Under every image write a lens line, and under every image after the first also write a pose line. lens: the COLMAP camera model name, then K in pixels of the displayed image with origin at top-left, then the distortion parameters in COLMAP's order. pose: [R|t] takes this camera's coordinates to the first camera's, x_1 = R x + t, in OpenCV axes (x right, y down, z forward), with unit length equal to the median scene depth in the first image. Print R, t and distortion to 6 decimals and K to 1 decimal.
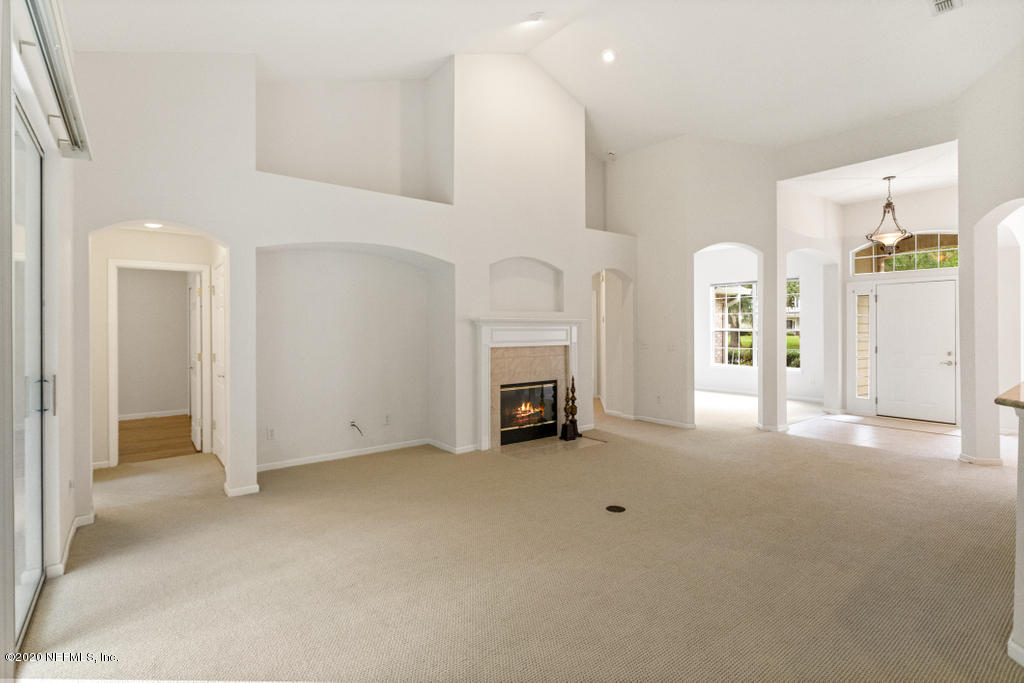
lens RADIAL K [[489.0, 0, 514.2], [0, 489.0, 326.2], [0, 0, 1]] dist [0.009675, -0.002338]
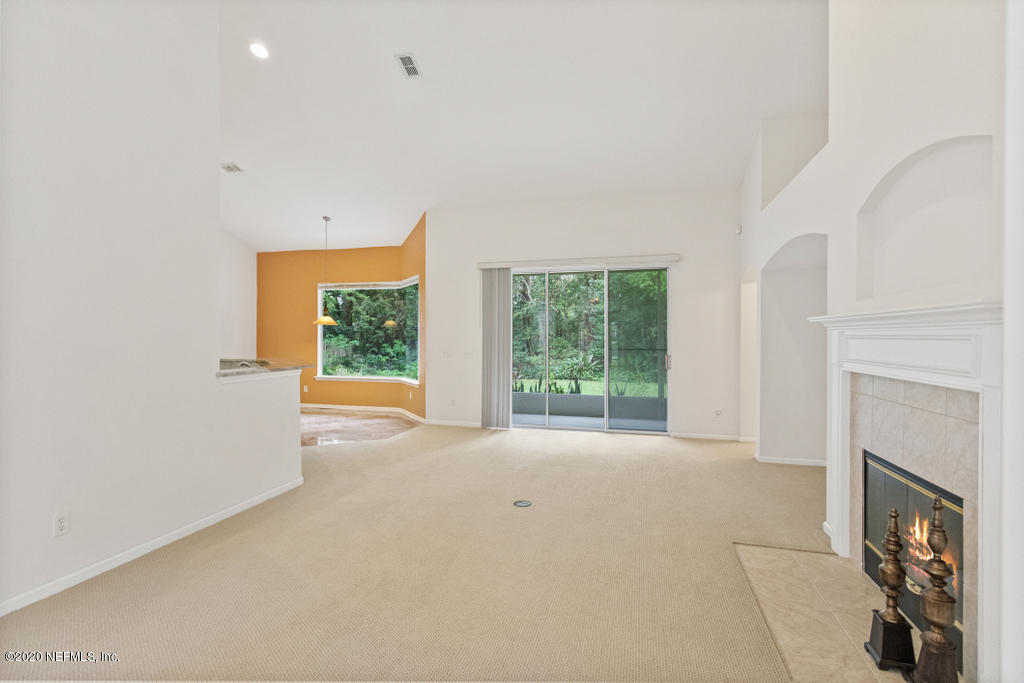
lens RADIAL K [[489.0, 0, 513.9], [0, 489.0, 341.5], [0, 0, 1]] dist [0.009675, -0.002338]
pose [[-0.801048, 0.004818, -0.598581, 0.555828], [0.001615, 0.999981, 0.005888, 0.007396], [0.598598, 0.003750, -0.801041, 1.188869]]
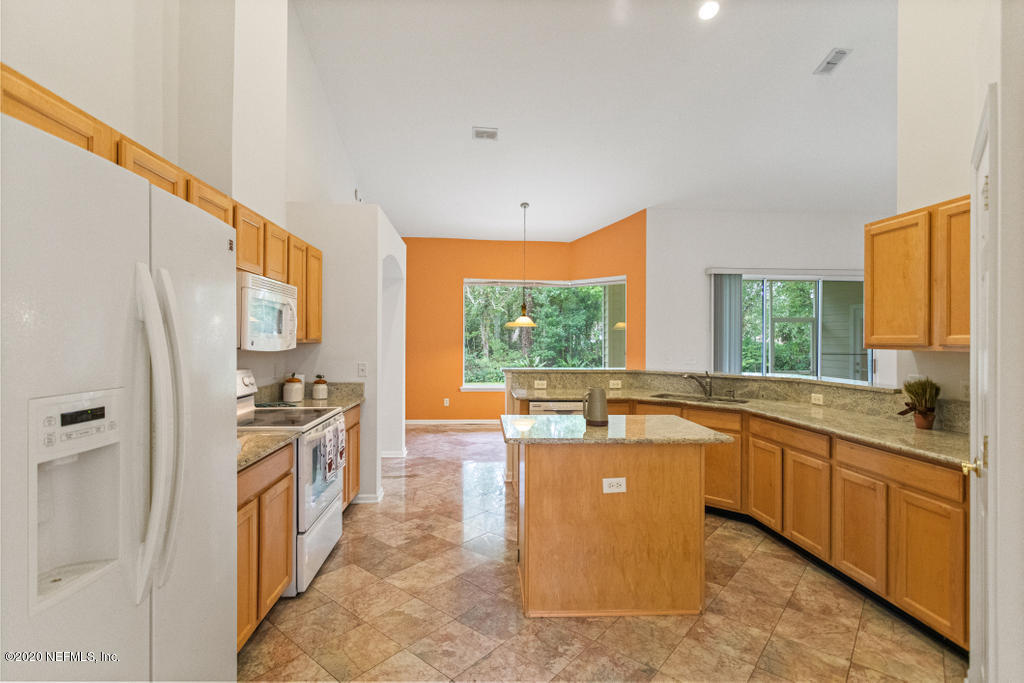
lens RADIAL K [[489.0, 0, 514.8], [0, 489.0, 336.8], [0, 0, 1]] dist [0.009675, -0.002338]
pose [[-0.540216, -0.005597, -0.841508, 1.194993], [-0.001377, 0.999982, -0.005767, -0.002574], [0.841525, -0.001956, -0.540214, 0.371222]]
